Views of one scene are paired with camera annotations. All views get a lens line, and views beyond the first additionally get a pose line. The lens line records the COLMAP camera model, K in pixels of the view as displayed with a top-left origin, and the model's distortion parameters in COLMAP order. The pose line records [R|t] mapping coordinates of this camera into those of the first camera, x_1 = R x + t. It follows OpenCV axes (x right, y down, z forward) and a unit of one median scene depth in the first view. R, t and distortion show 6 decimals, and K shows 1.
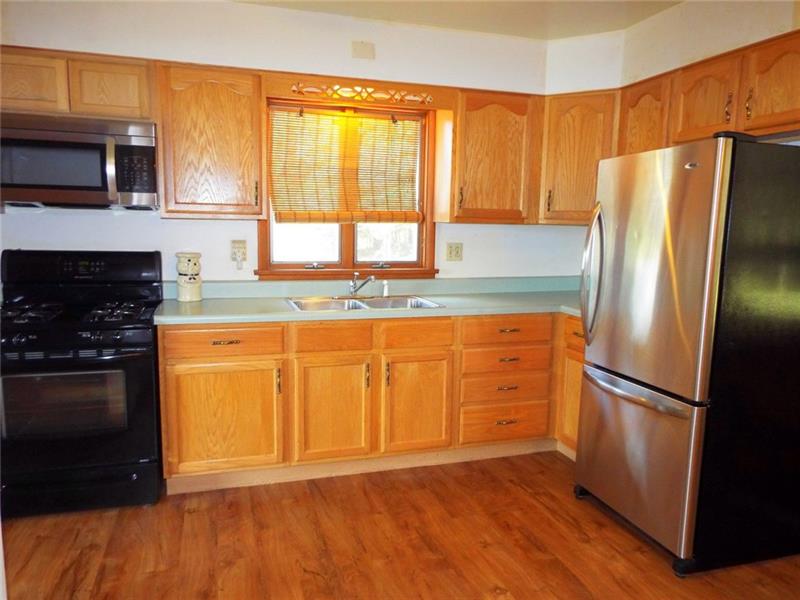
lens RADIAL K [[597.2, 0, 400.0], [0, 597.2, 300.0], [0, 0, 1]] dist [-0.041263, 0.087618]
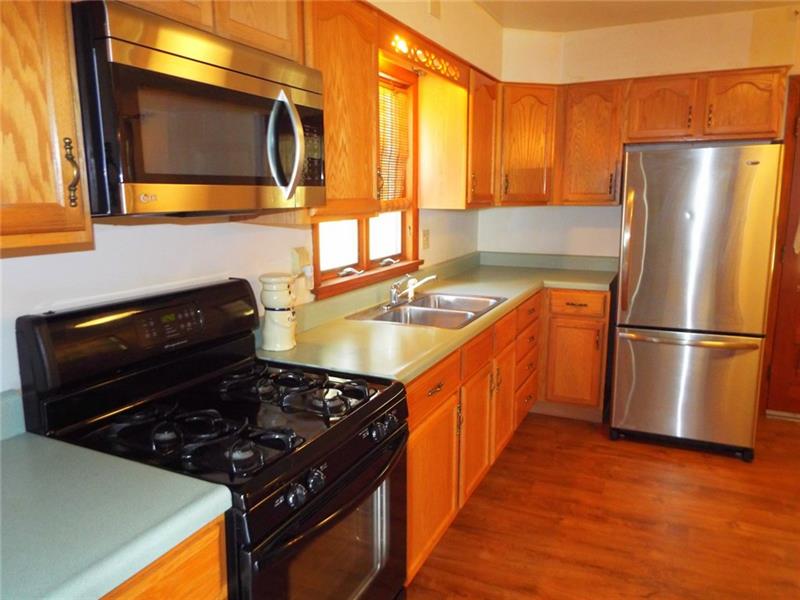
lens RADIAL K [[597.2, 0, 400.0], [0, 597.2, 300.0], [0, 0, 1]] dist [-0.041263, 0.087618]
pose [[0.676457, -0.153106, 0.720392, -0.773031], [0.114002, 0.988131, 0.102959, -0.109100], [-0.727605, 0.012479, 0.685882, 0.481141]]
